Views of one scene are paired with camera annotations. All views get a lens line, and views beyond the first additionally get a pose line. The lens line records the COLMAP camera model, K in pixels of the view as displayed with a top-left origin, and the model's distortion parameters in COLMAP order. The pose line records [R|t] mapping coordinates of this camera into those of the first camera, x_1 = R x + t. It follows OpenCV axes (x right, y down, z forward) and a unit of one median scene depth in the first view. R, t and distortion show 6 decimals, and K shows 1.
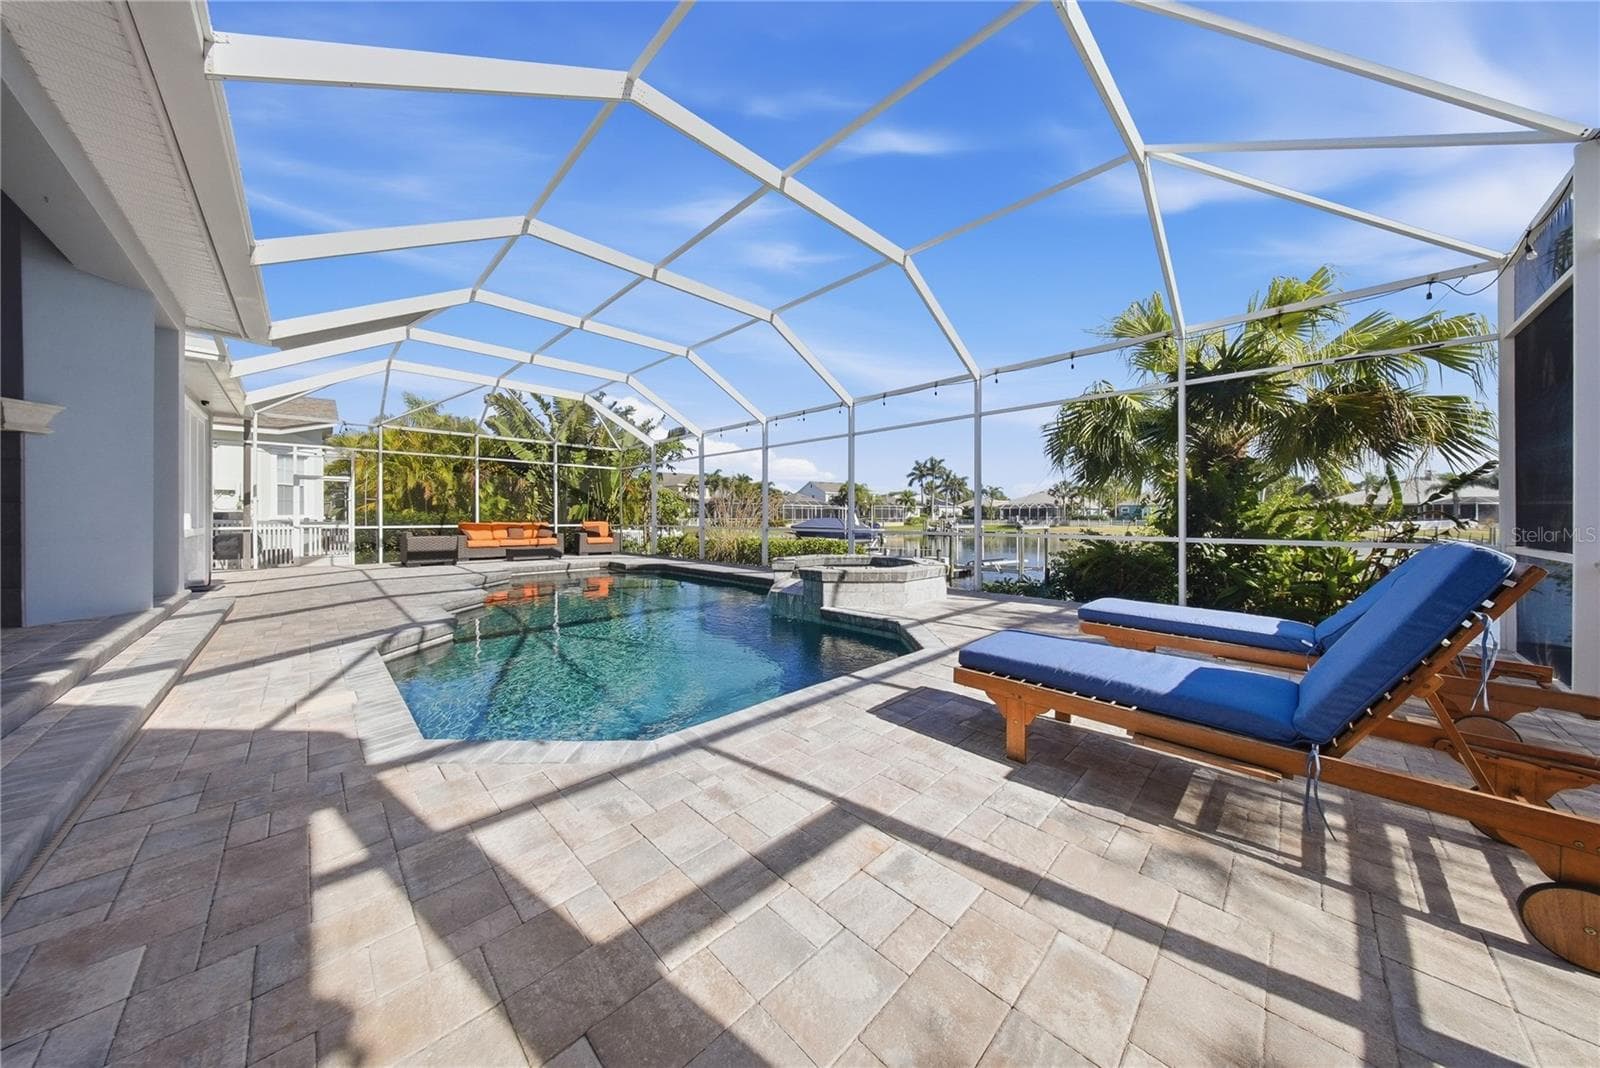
lens RADIAL K [[483.4, 0, 794.0], [0, 483.4, 524.0], [0, 0, 1]] dist [-0.001117, -0.000075]
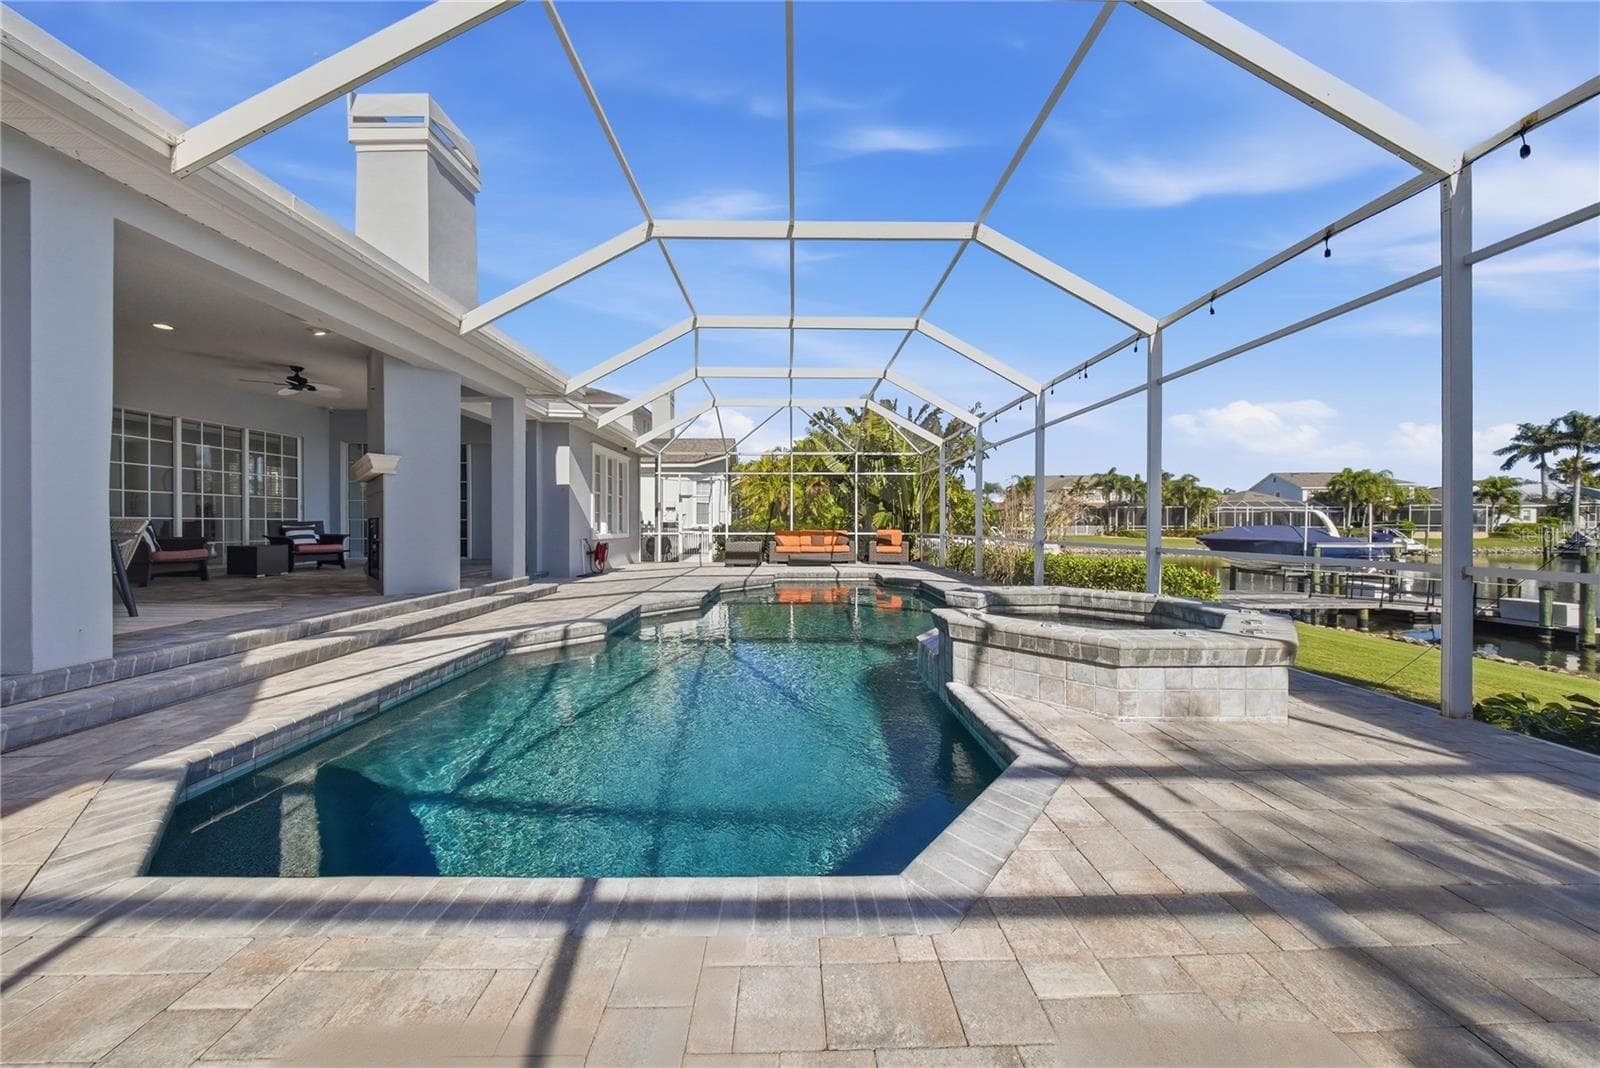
lens RADIAL K [[483.4, 0, 794.0], [0, 483.4, 524.0], [0, 0, 1]] dist [-0.001117, -0.000075]
pose [[0.736144, -0.002843, -0.676819, 0.100090], [-0.007417, 0.999897, -0.012267, -0.002727], [0.676784, 0.014051, 0.736048, 0.146516]]
